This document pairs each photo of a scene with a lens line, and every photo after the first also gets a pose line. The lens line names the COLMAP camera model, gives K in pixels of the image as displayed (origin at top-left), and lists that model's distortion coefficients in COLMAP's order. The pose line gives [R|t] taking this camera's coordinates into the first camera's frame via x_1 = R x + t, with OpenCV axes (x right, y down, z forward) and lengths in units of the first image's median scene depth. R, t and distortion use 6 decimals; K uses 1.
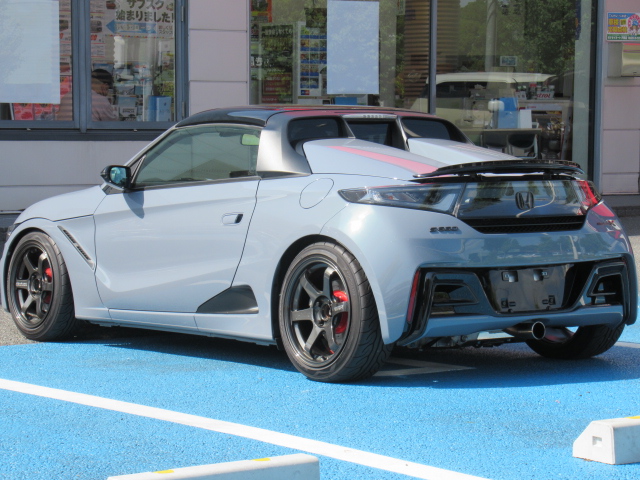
lens RADIAL K [[2046.5, 0, 320.2], [0, 2046.5, 240.0], [0, 0, 1]] dist [0.171172, 0.000000]
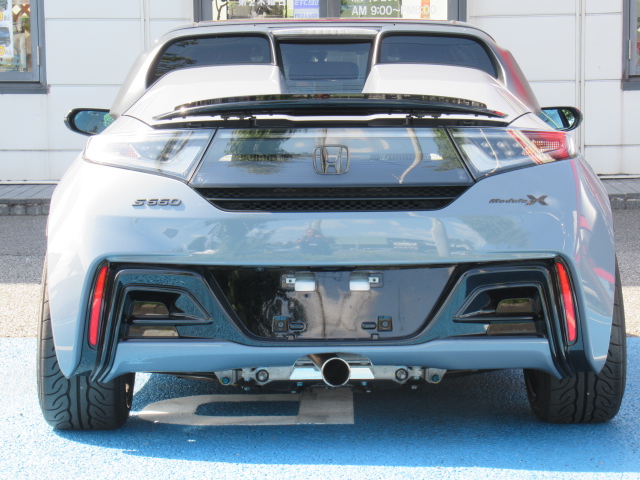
lens RADIAL K [[2046.5, 0, 319.6], [0, 2046.5, 240.1], [0, 0, 1]] dist [0.171172, 0.000000]
pose [[0.811434, 0.038084, -0.583202, 0.460707], [-0.025631, 0.999233, 0.029590, -0.013326], [0.583882, -0.009062, 0.811788, 0.504838]]
